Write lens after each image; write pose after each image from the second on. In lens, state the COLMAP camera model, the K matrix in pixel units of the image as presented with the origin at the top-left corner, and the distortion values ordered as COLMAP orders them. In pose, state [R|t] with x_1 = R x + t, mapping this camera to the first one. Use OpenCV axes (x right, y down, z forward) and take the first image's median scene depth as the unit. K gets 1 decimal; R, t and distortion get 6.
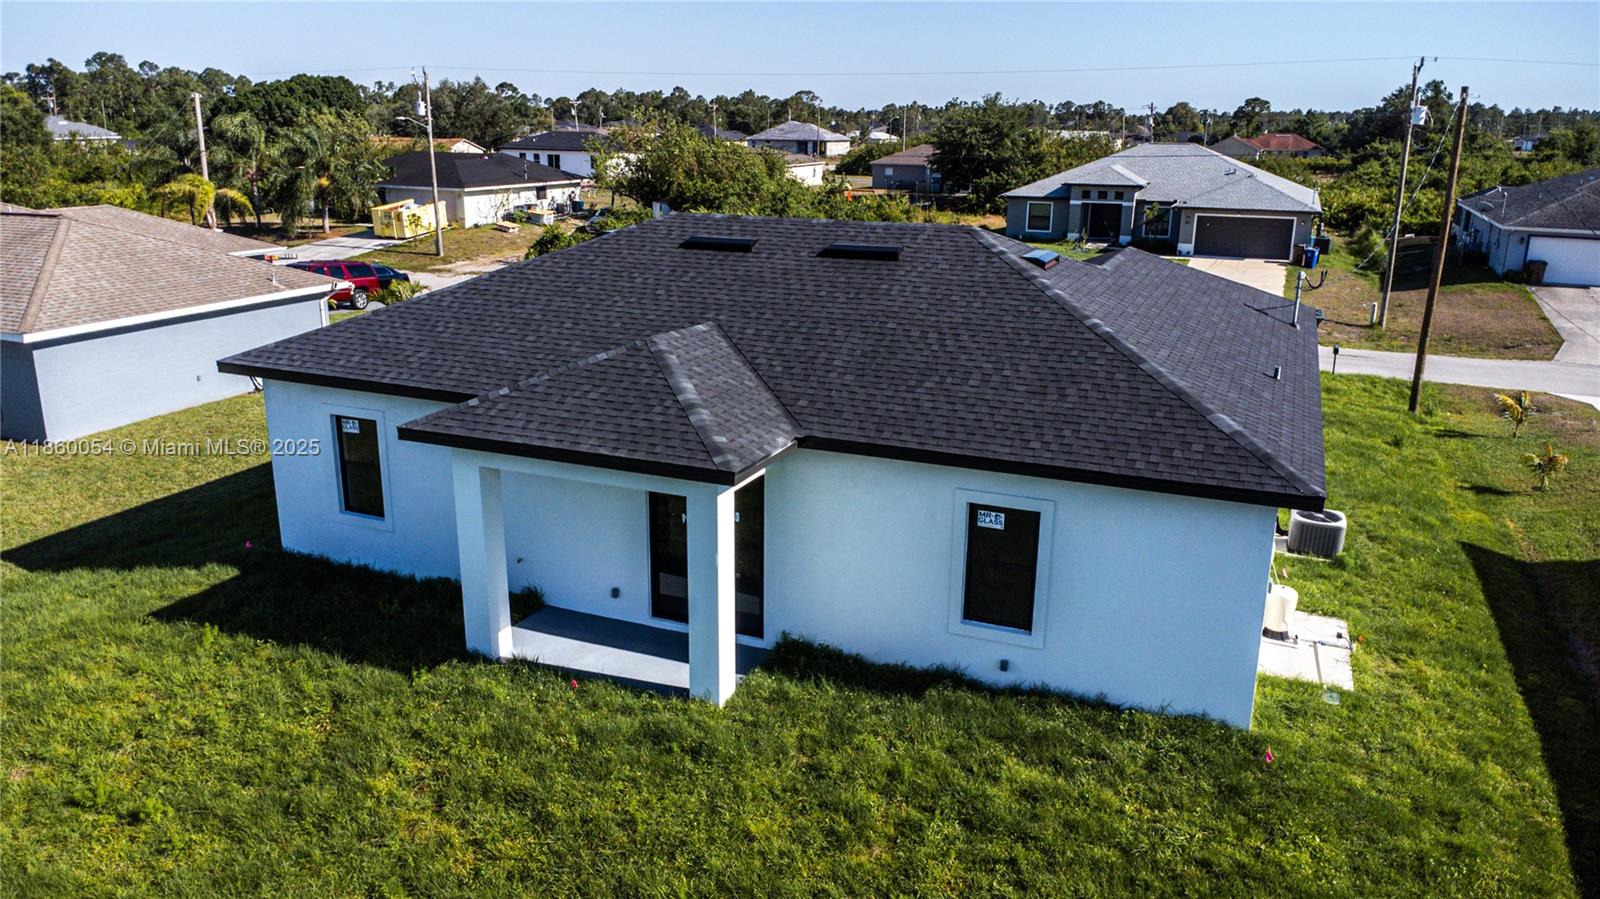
lens RADIAL K [[1155.9, 0, 798.7], [0, 1155.9, 430.9], [0, 0, 1]] dist [0.038648, -0.053479]
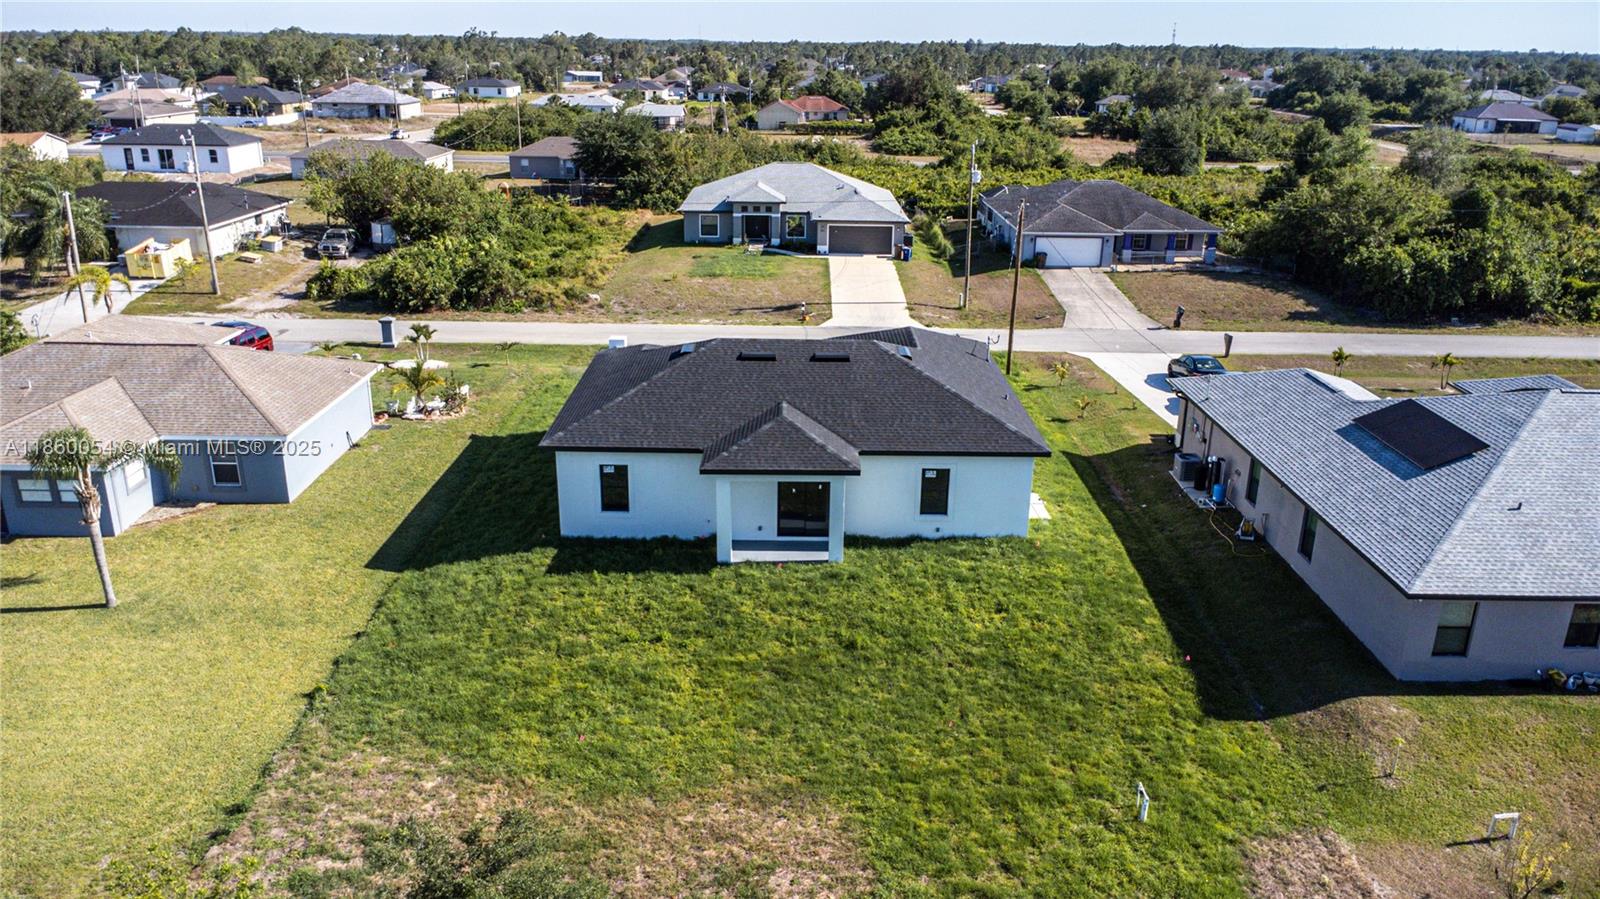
lens RADIAL K [[1145.6, 0, 800.0], [0, 1145.6, 449.5], [0, 0, 1]] dist [-0.002220, 0.002129]
pose [[0.920843, -0.129307, 0.367870, -0.778874], [0.099833, 0.990152, 0.098142, -0.193340], [-0.376938, -0.053648, 0.924684, -0.934043]]
